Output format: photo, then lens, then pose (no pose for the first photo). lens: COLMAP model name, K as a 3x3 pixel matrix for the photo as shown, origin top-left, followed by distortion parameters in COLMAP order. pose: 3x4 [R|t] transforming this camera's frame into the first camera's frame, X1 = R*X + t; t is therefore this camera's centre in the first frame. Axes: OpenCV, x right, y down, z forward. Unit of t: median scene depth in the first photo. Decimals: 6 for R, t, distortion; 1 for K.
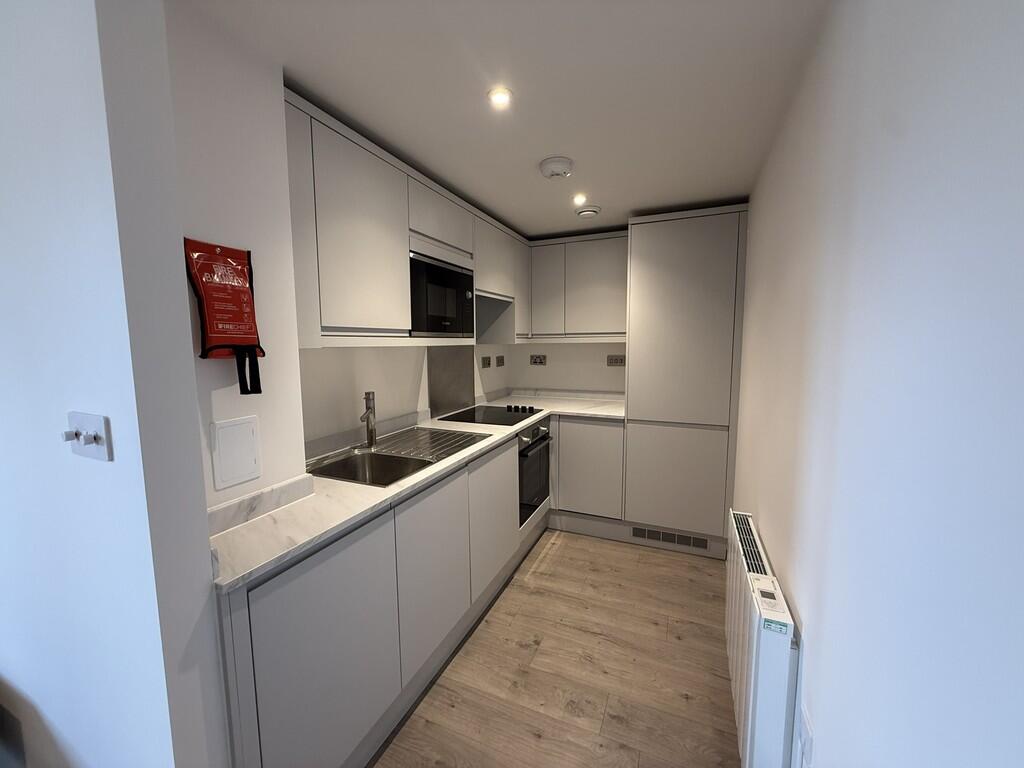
lens RADIAL K [[405.8, 0, 508.7], [0, 405.8, 384.0], [0, 0, 1]] dist [0.001456, -0.000239]
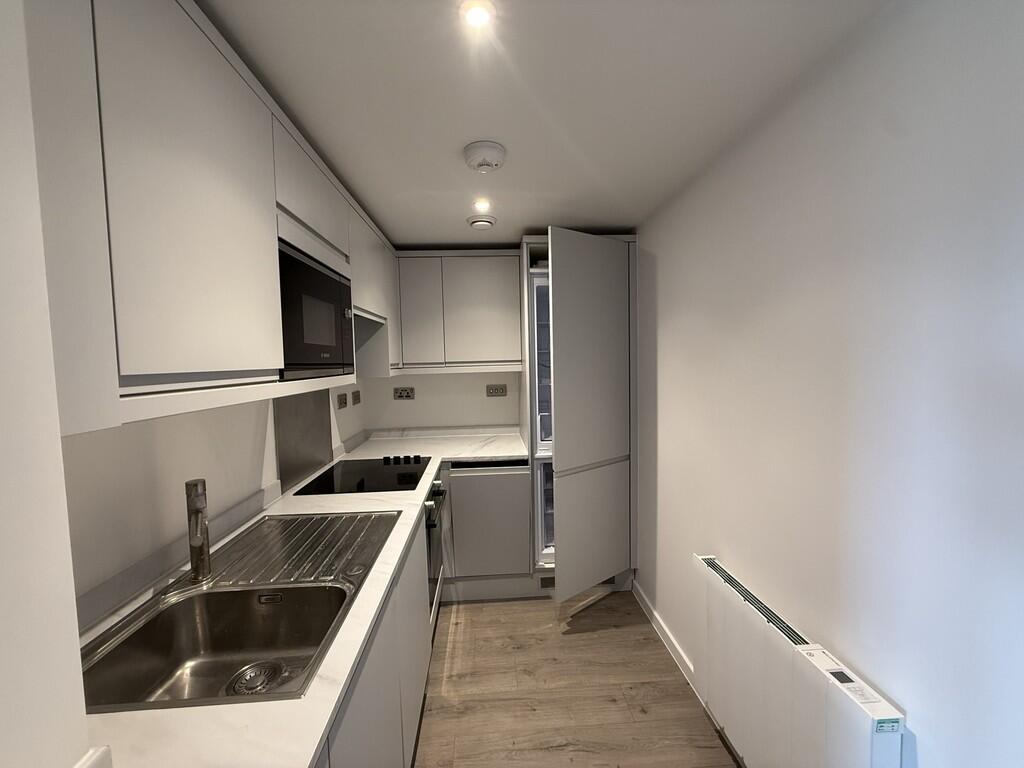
lens RADIAL K [[405.8, 0, 508.7], [0, 405.8, 384.0], [0, 0, 1]] dist [0.001456, -0.000239]
pose [[0.891129, -0.041222, 0.451873, -0.160538], [0.064152, 0.997307, -0.035534, -0.051146], [-0.449192, 0.060653, 0.891374, 0.237063]]
